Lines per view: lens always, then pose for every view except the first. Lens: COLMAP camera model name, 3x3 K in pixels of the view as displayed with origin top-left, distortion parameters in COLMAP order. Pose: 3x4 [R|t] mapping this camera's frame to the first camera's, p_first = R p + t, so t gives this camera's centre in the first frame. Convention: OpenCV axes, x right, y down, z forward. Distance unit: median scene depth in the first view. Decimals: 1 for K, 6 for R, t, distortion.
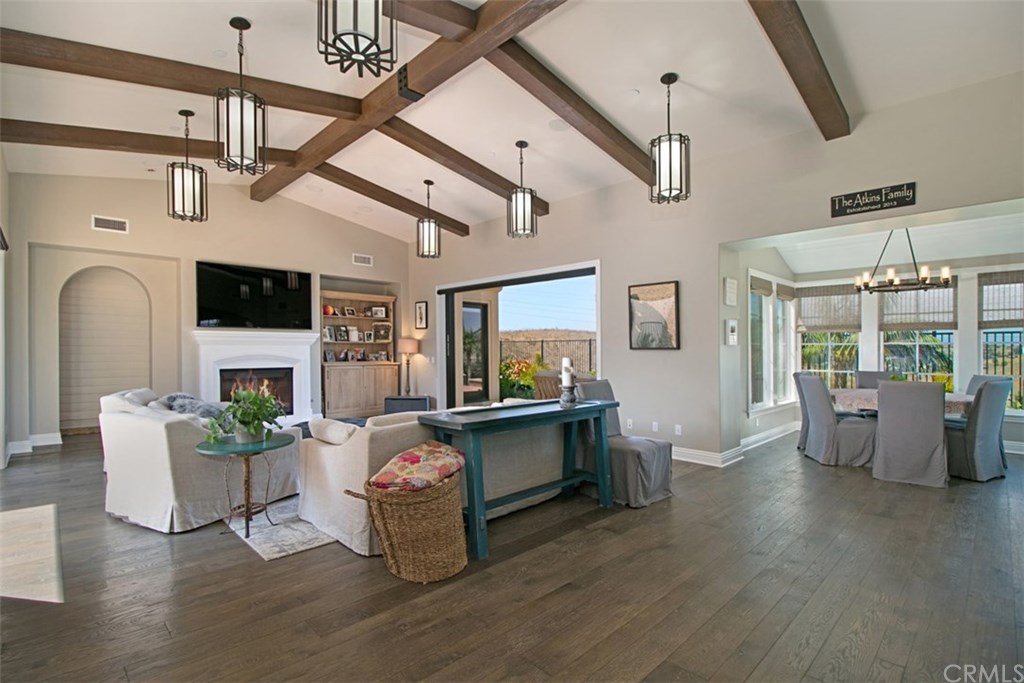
lens RADIAL K [[473.8, 0, 512.0], [0, 473.8, 341.5], [0, 0, 1]] dist [-0.006255, -0.000286]
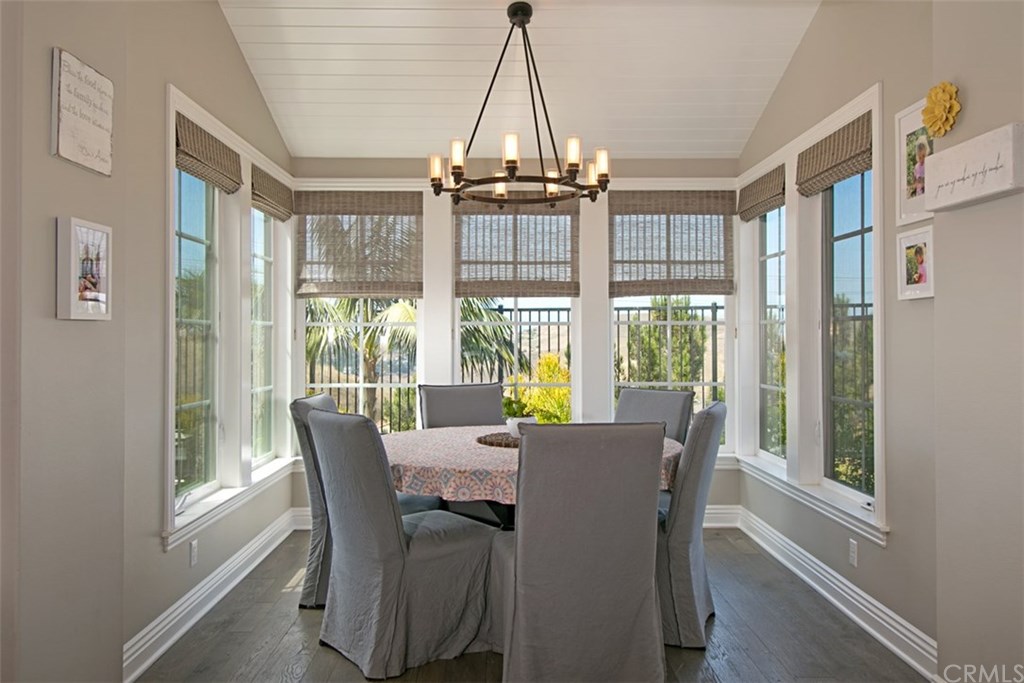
lens RADIAL K [[792.5, 0, 512.0], [0, 792.5, 341.5], [0, 0, 1]] dist [0.002700, 0.003592]
pose [[0.685797, -0.000340, 0.727793, 0.278800], [-0.008449, 0.999929, 0.008429, 0.016487], [-0.727744, -0.011930, 0.685745, 0.475888]]
